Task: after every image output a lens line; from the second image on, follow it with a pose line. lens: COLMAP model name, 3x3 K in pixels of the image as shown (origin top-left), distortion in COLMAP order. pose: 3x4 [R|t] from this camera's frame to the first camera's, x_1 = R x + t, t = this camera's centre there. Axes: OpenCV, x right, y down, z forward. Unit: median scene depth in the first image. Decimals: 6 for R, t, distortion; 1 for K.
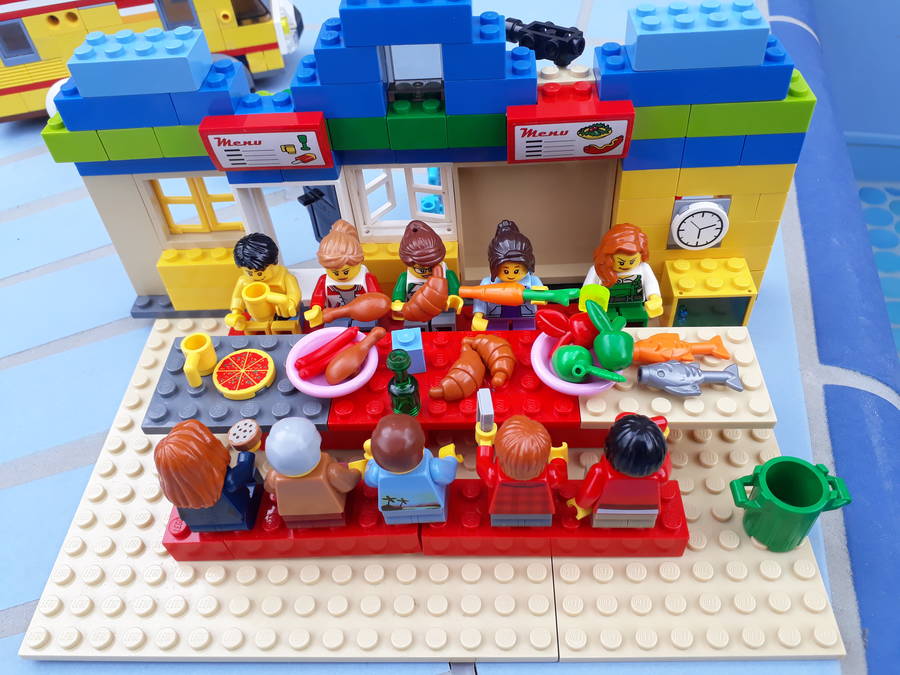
lens RADIAL K [[746.3, 0, 448.9], [0, 746.3, 338.2], [0, 0, 1]] dist [-0.013396, -0.012119]
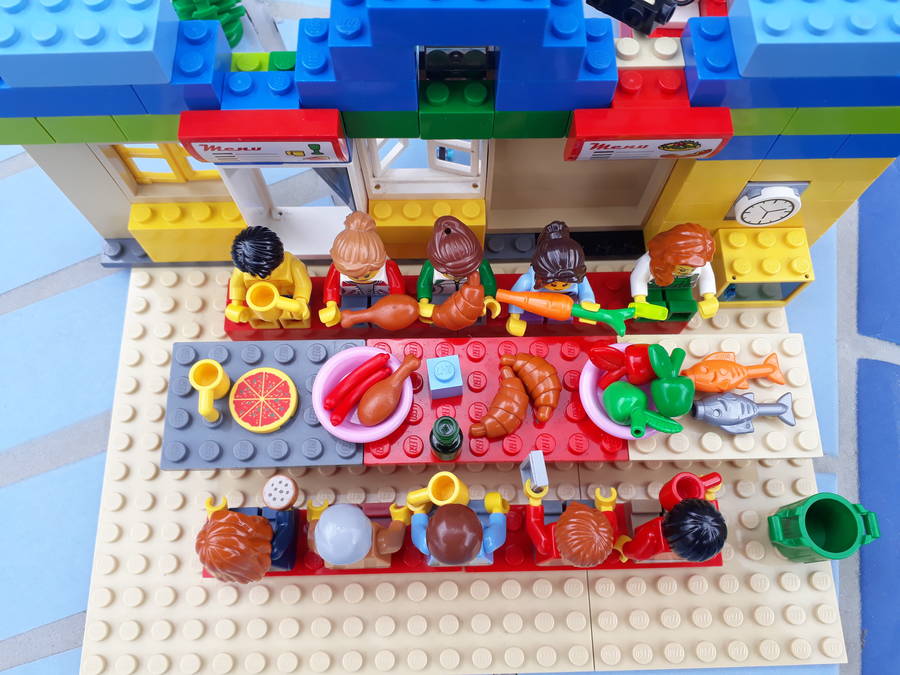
lens RADIAL K [[746.3, 0, 448.9], [0, 746.3, 338.2], [0, 0, 1]] dist [-0.013396, -0.012119]
pose [[0.996829, -0.024213, 0.075806, -0.112324], [-0.008575, 0.914362, 0.404807, -0.378421], [-0.079116, -0.404174, 0.911254, 0.177322]]
